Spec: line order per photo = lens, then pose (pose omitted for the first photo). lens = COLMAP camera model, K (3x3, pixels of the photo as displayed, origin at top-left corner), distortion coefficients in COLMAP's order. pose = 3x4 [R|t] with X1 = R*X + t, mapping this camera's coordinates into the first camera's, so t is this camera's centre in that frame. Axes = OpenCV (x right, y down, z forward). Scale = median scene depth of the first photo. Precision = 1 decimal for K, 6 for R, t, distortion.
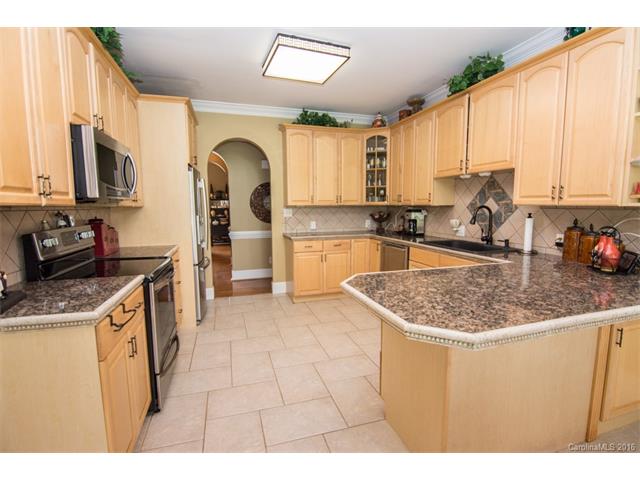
lens RADIAL K [[312.4, 0, 318.5], [0, 312.4, 238.1], [0, 0, 1]] dist [-0.009791, -0.006183]
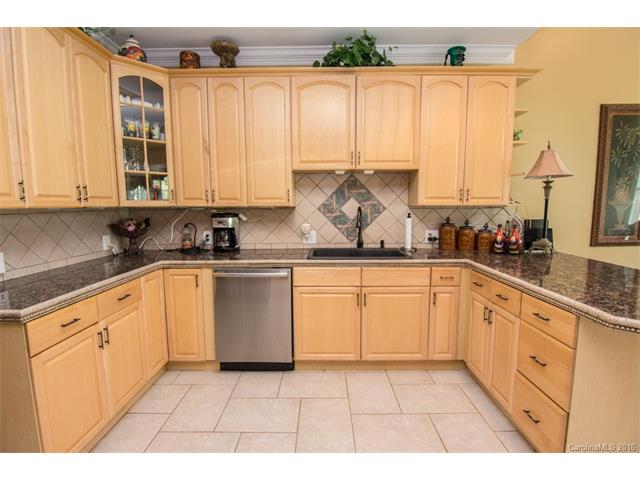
lens RADIAL K [[312.4, 0, 319.1], [0, 312.4, 239.8], [0, 0, 1]] dist [-0.009791, -0.006183]
pose [[0.288084, -0.100193, 0.952349, -0.280985], [0.105156, 0.991807, 0.072535, -0.063564], [-0.951814, 0.079249, 0.296260, 0.623349]]
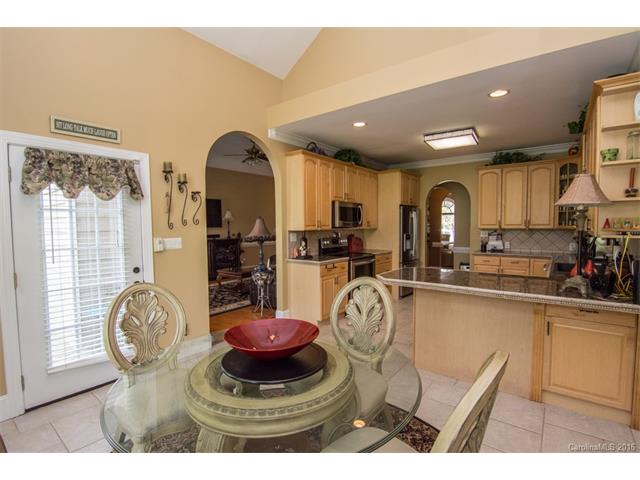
lens RADIAL K [[312.4, 0, 321.1], [0, 312.4, 240.8], [0, 0, 1]] dist [-0.009791, -0.006183]
pose [[0.562681, 0.045097, -0.825443, 0.642501], [-0.081345, 0.996686, -0.000997, 0.002034], [0.822662, 0.067707, 0.564485, -0.284400]]
